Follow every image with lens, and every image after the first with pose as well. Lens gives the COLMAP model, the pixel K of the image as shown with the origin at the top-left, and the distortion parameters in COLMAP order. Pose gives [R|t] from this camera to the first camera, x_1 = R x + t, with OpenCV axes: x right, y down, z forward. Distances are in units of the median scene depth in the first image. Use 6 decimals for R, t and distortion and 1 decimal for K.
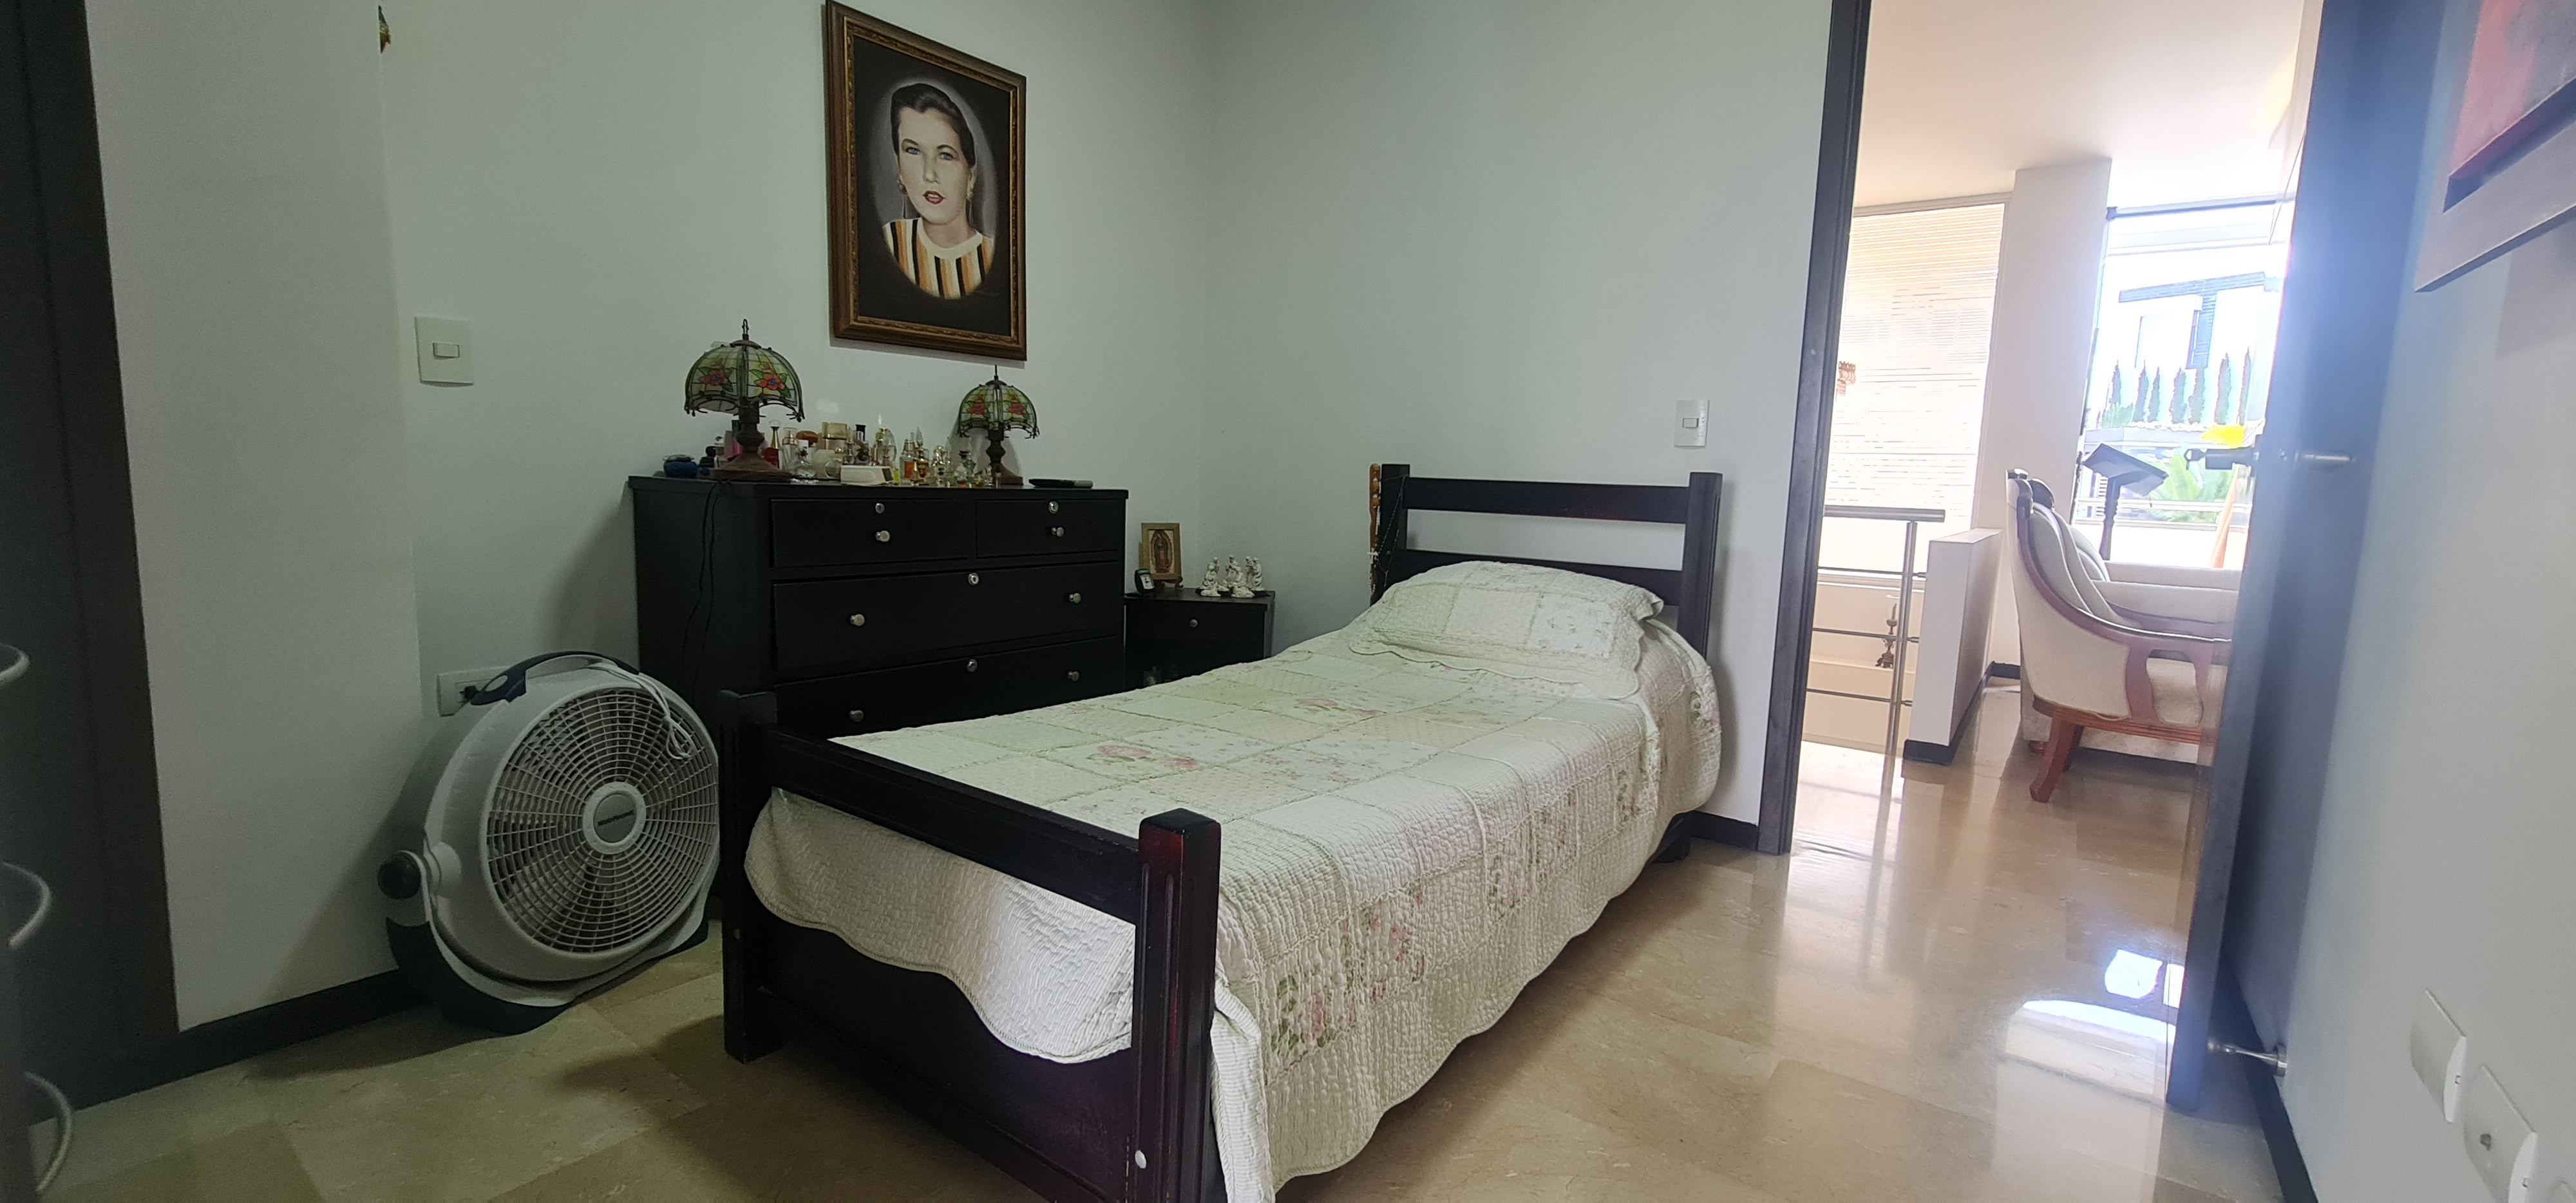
lens RADIAL K [[1042.8, 0, 1292.0], [0, 1042.8, 598.7], [0, 0, 1]] dist [-0.001987, -0.000223]
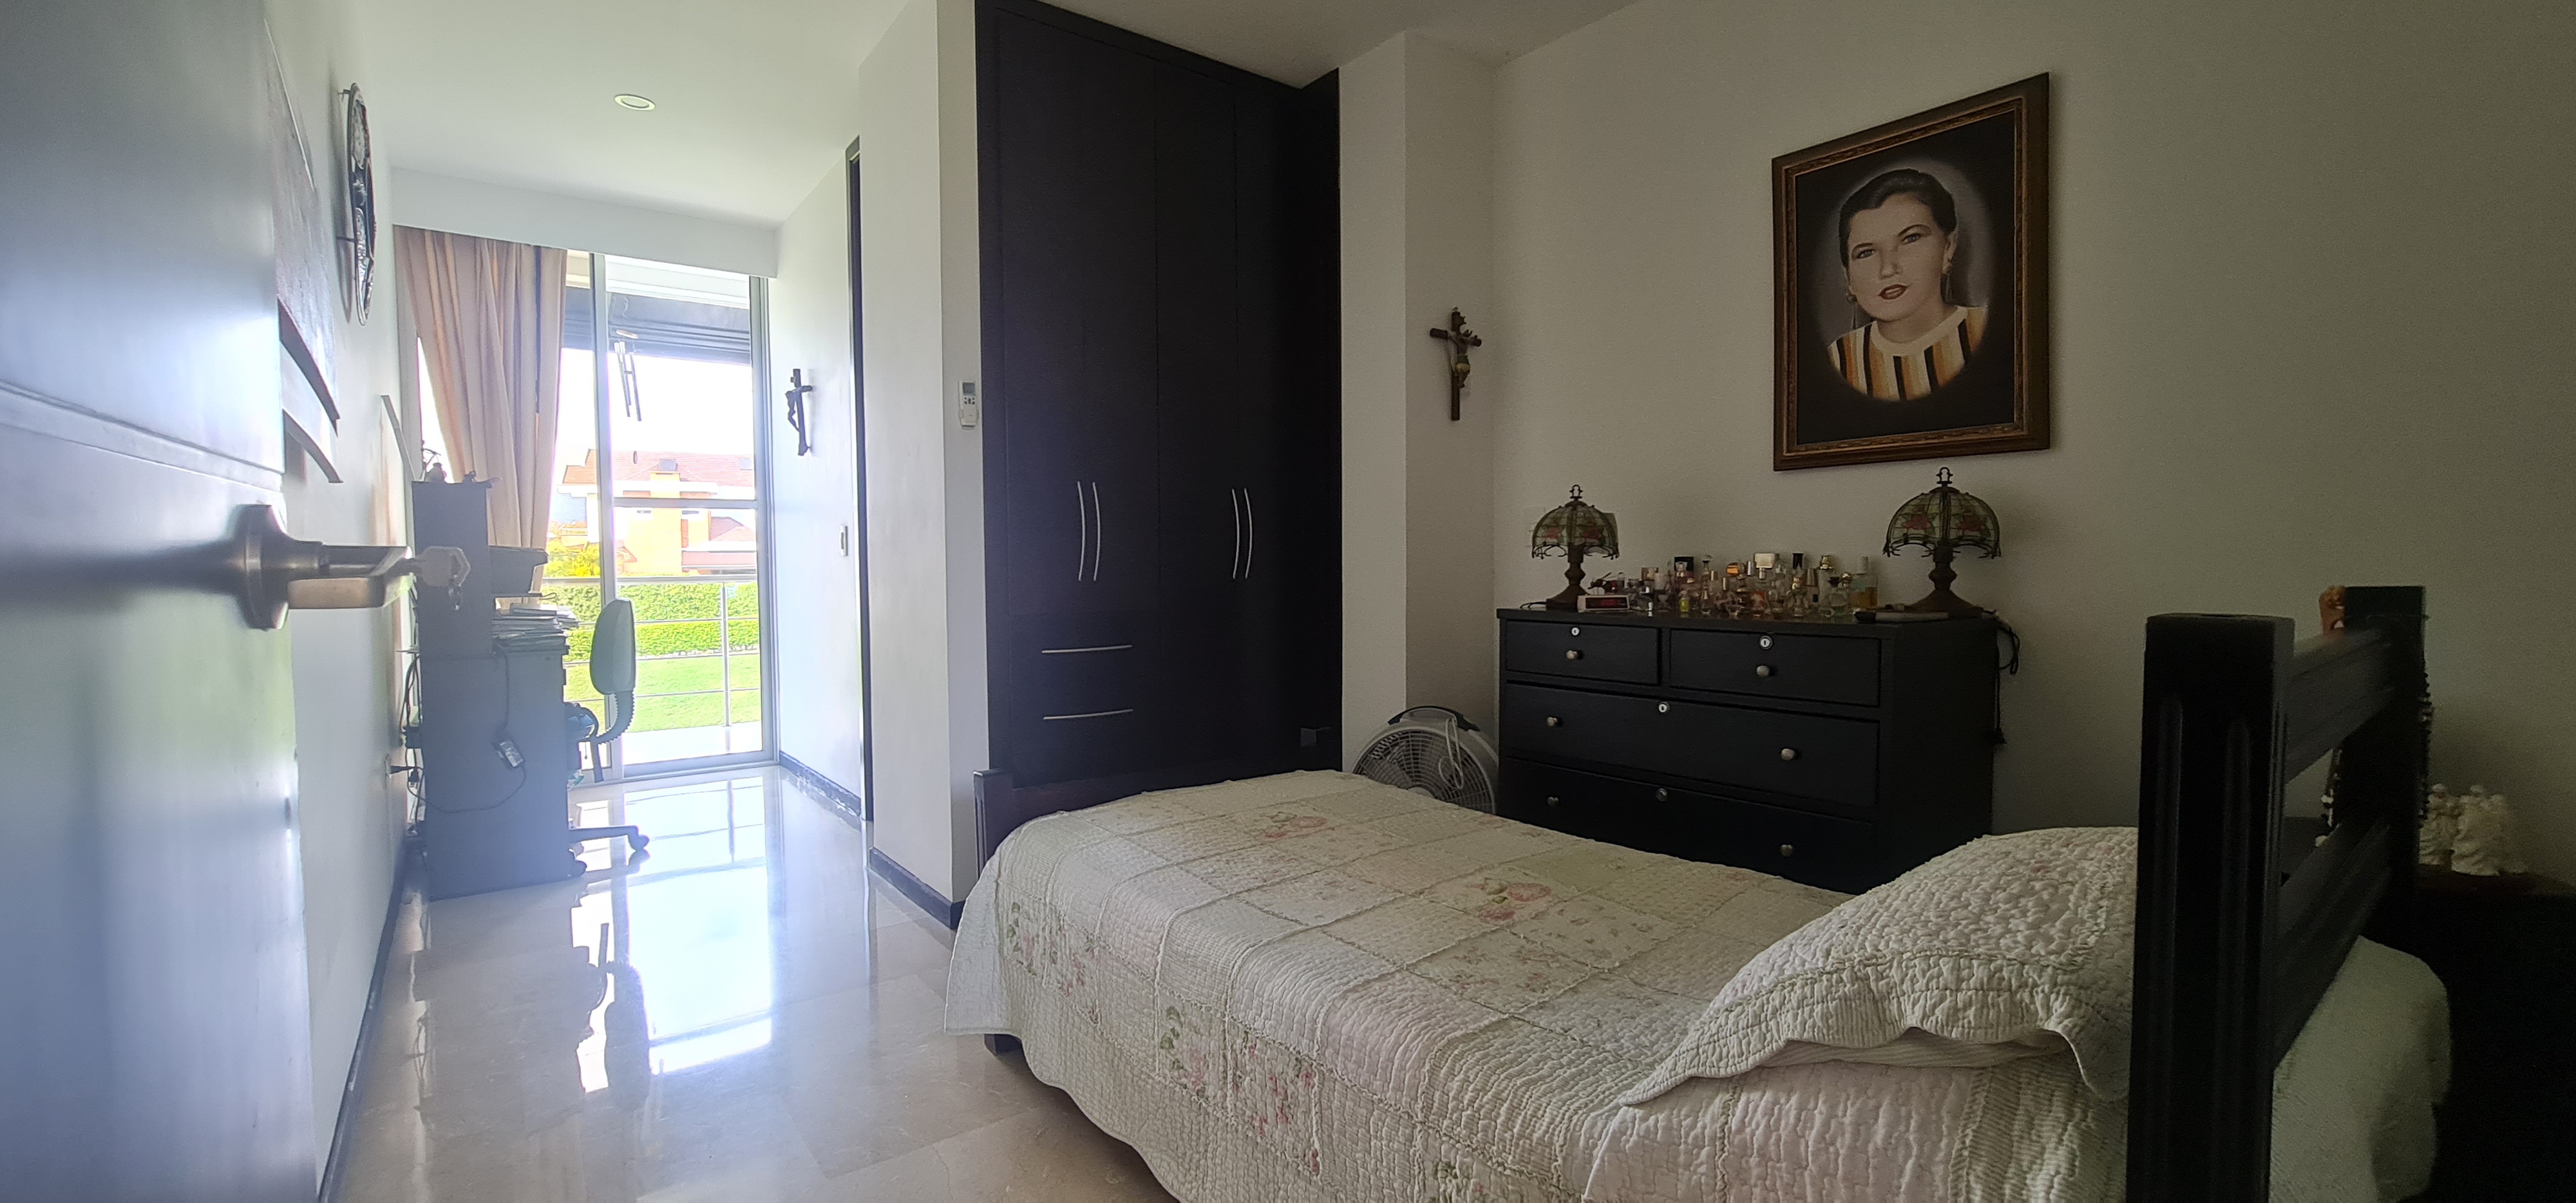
lens RADIAL K [[1042.8, 0, 1292.0], [0, 1042.8, 598.7], [0, 0, 1]] dist [-0.001987, -0.000223]
pose [[-0.255960, 0.001758, -0.966686, 0.642680], [-0.119396, 0.992284, 0.033418, -0.096818], [0.959286, 0.123972, -0.253775, 0.772338]]
